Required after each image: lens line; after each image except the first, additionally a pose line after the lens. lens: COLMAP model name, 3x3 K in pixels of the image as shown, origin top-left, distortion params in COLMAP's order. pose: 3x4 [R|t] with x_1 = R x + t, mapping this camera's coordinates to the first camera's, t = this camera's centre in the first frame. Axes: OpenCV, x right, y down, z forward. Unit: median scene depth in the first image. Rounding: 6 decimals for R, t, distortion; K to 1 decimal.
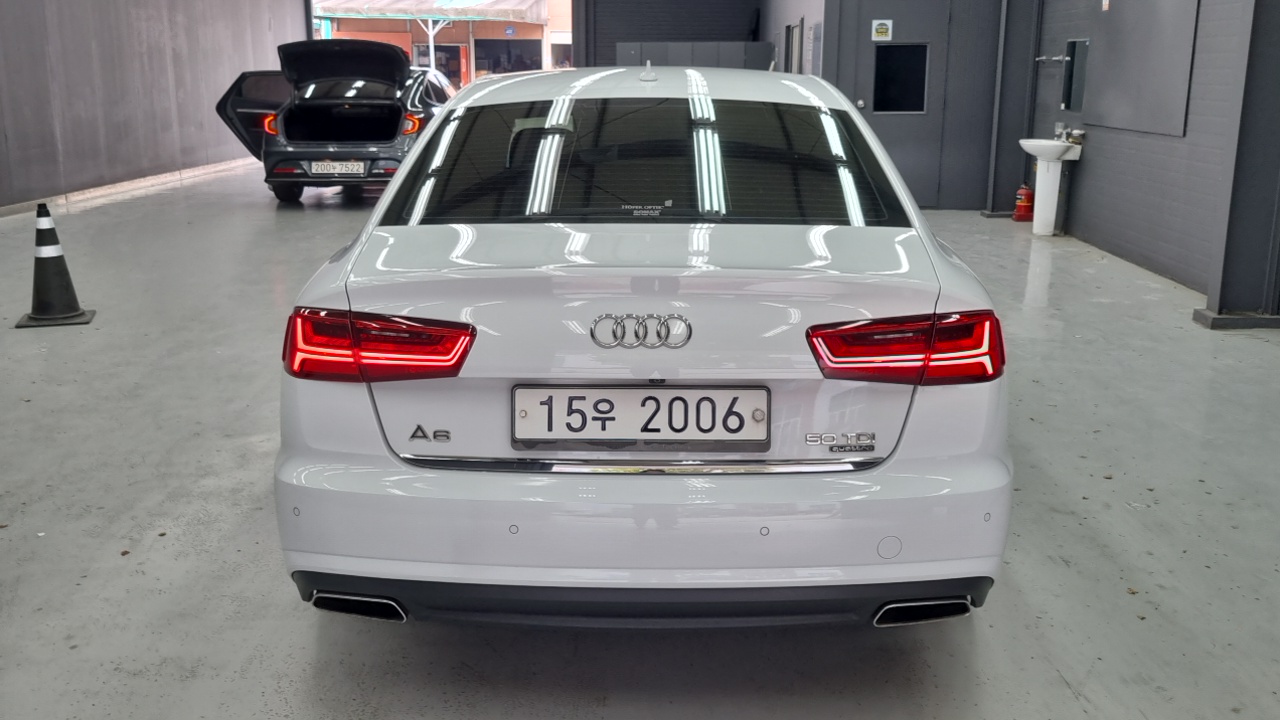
lens RADIAL K [[953.0, 0, 648.6], [0, 953.0, 356.8], [0, 0, 1]] dist [0.033669, -0.023740]
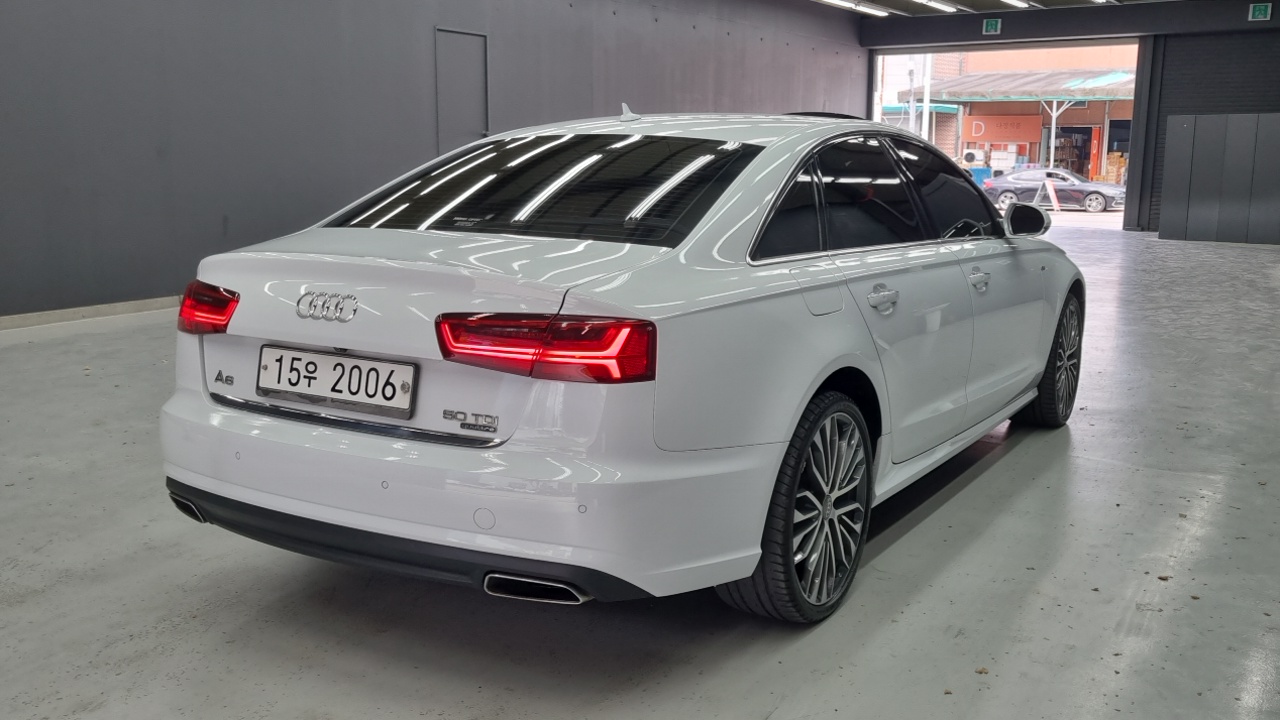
lens RADIAL K [[953.0, 0, 644.2], [0, 953.0, 352.7], [0, 0, 1]] dist [0.033669, -0.023740]
pose [[0.904364, 0.094198, -0.416235, 0.853961], [-0.121080, 0.991892, -0.038599, 0.028833], [0.409224, 0.085305, 0.908437, 0.054972]]
